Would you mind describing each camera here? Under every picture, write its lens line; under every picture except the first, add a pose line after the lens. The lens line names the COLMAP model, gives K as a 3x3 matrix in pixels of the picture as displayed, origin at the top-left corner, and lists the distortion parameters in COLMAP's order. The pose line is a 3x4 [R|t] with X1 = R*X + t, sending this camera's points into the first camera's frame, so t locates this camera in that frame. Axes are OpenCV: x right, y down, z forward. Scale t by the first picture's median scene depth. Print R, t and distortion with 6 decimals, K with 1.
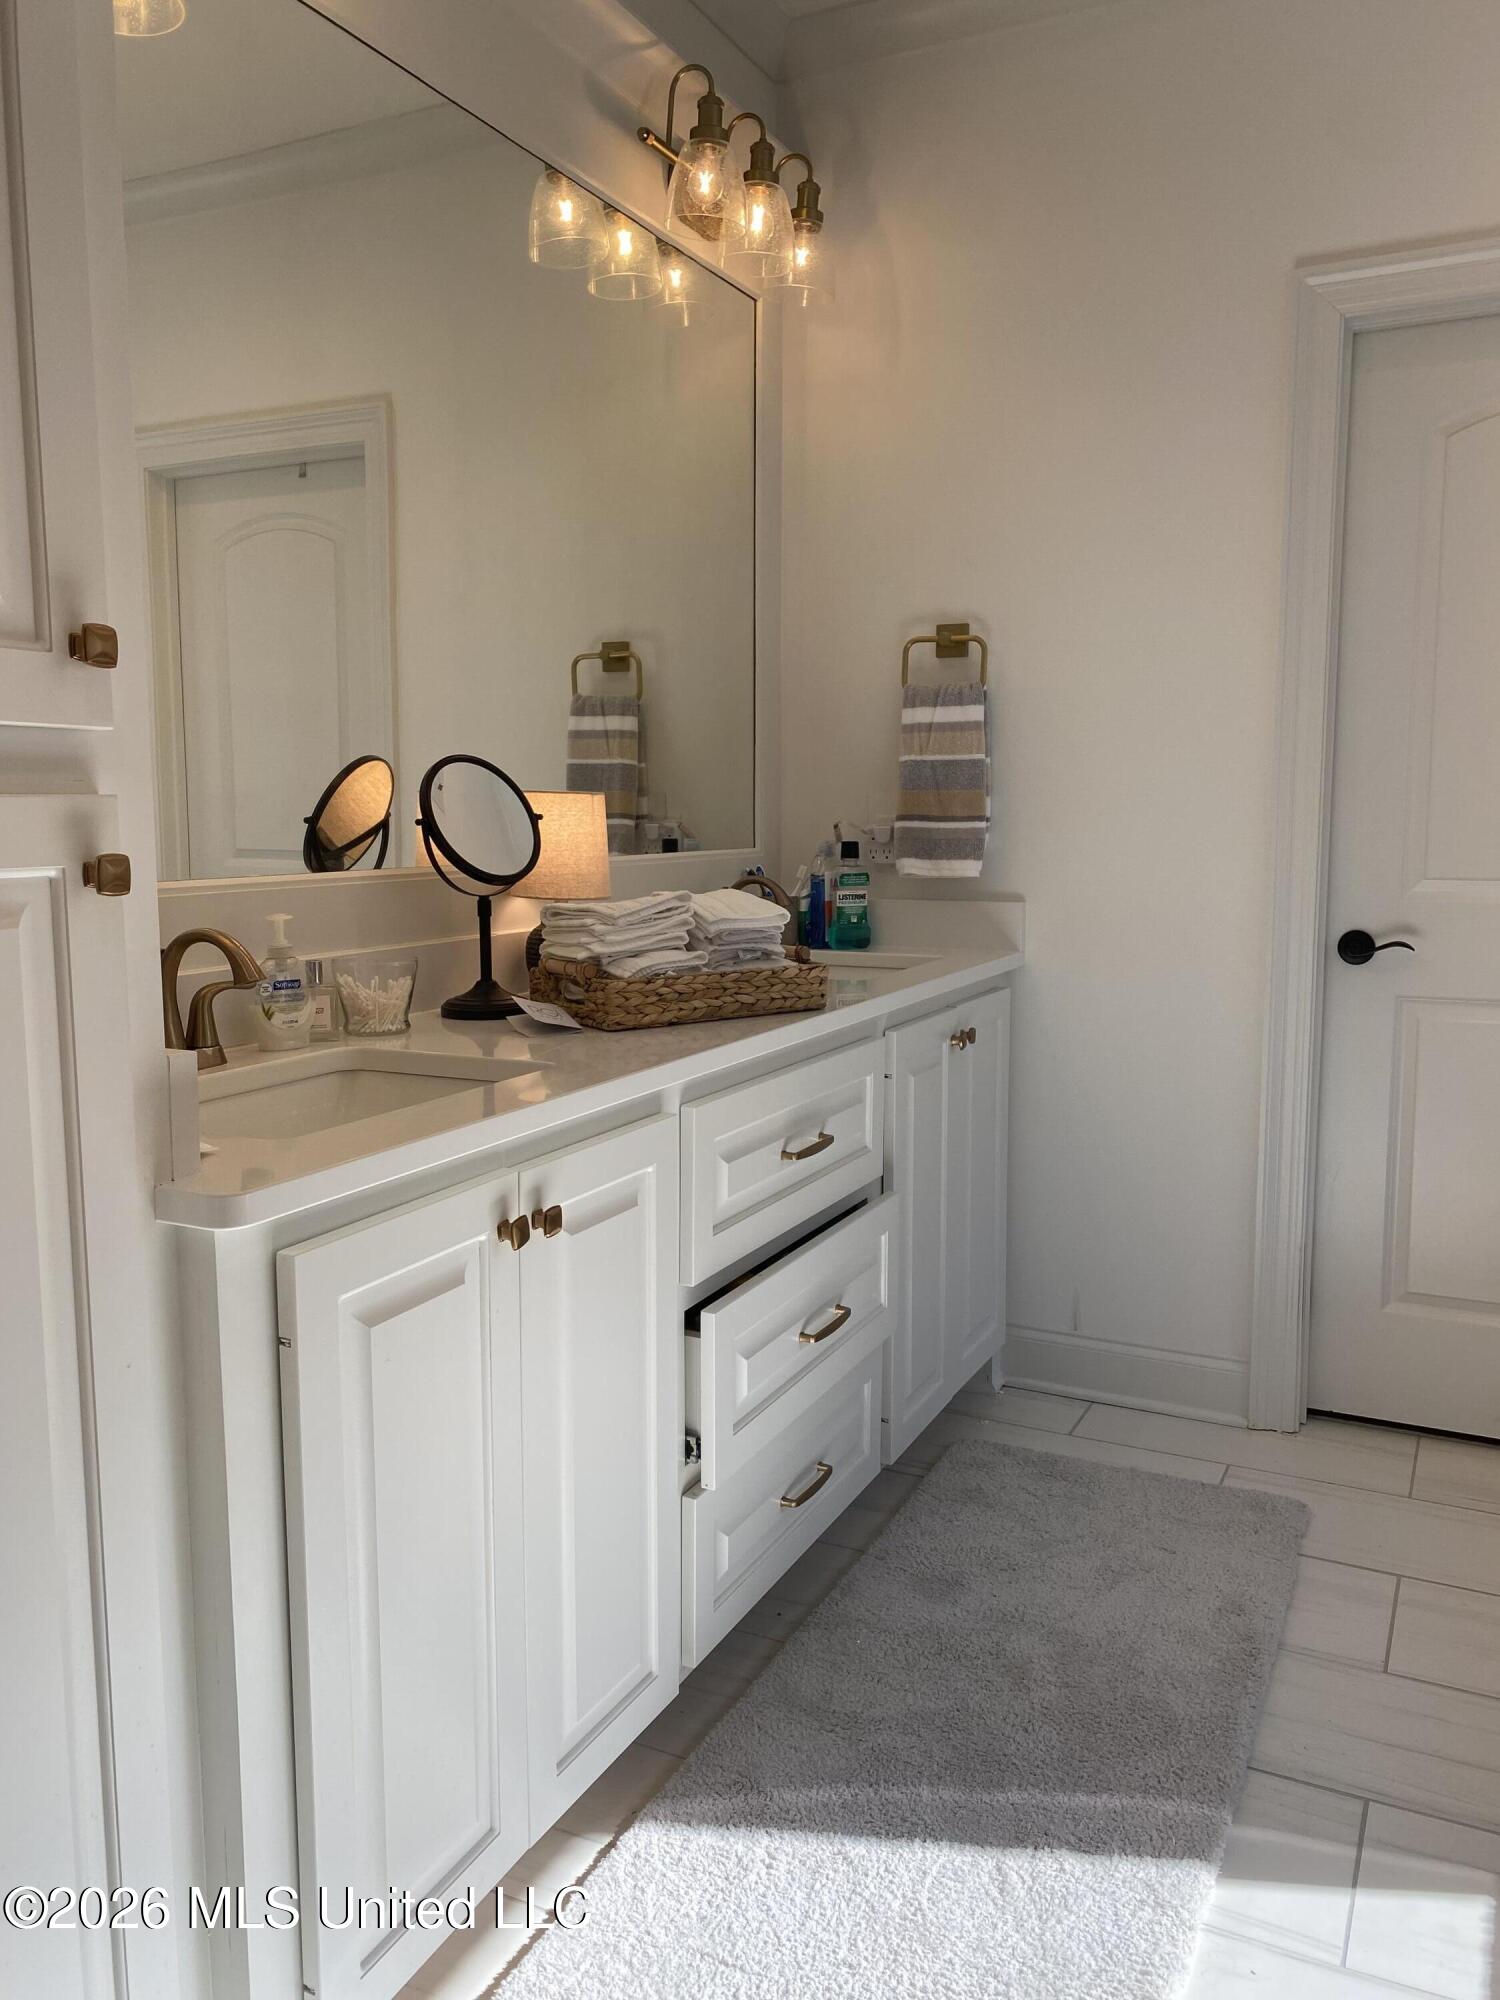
lens RADIAL K [[1529.1, 0, 776.7], [0, 1529.1, 1000.1], [0, 0, 1]] dist [0.078569, -0.143998]
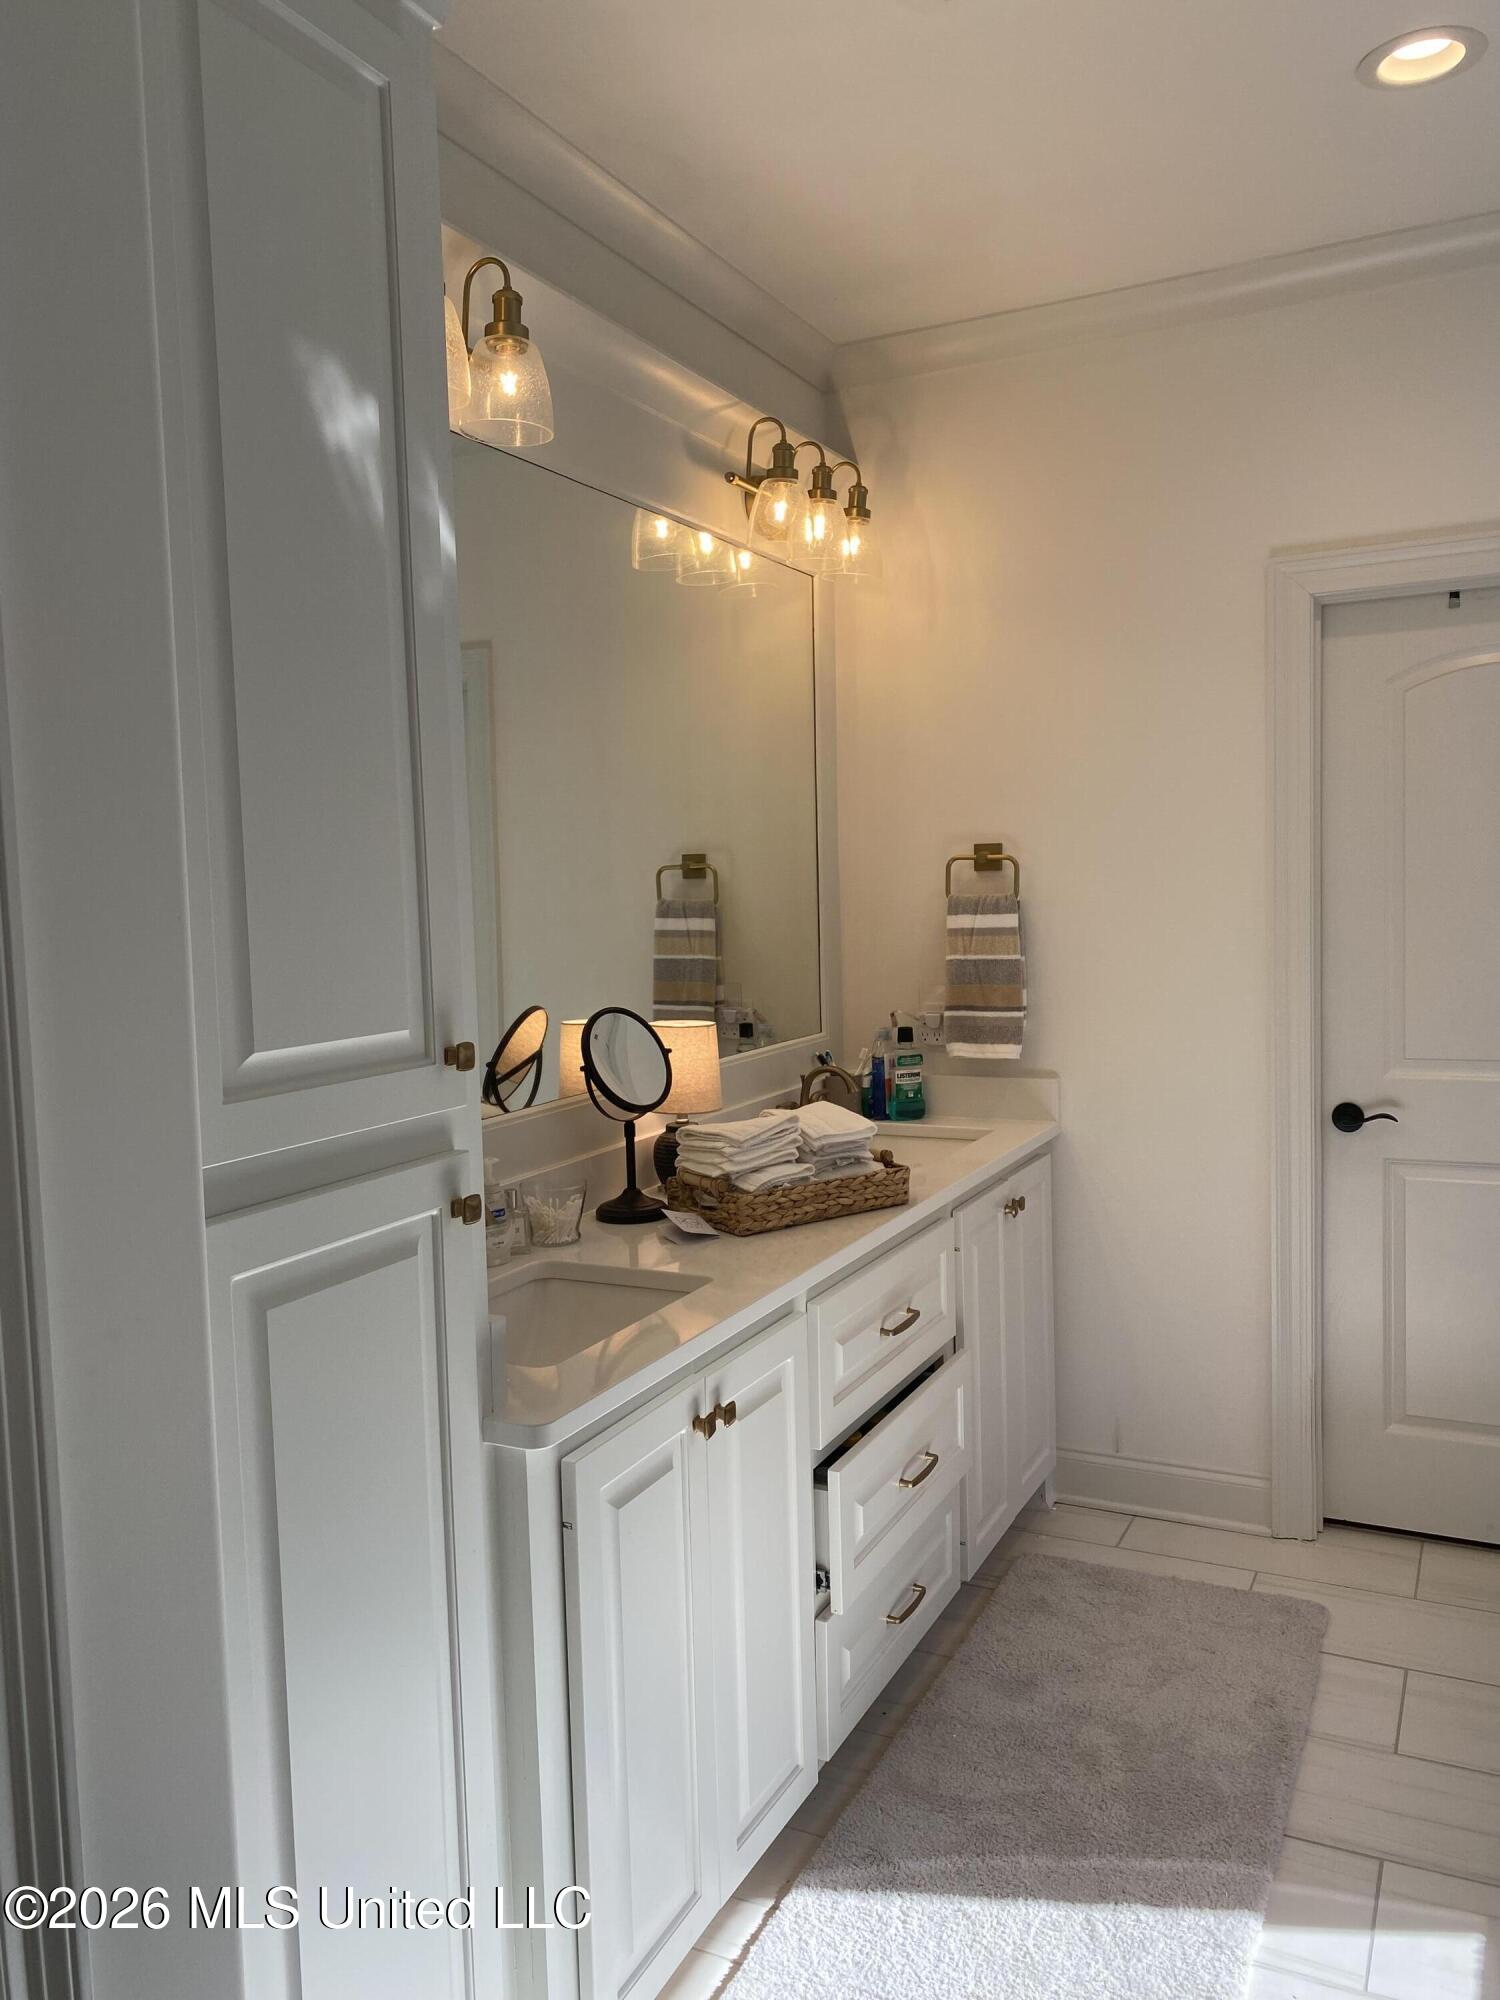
lens RADIAL K [[1517.4, 0, 750.0], [0, 1517.4, 1000.0], [0, 0, 1]] dist [0.062266, -0.105639]
pose [[0.999458, -0.026838, -0.019039, -0.068209], [0.025873, 0.998451, -0.049259, -0.102198], [0.020332, 0.048740, 0.998605, -0.222161]]
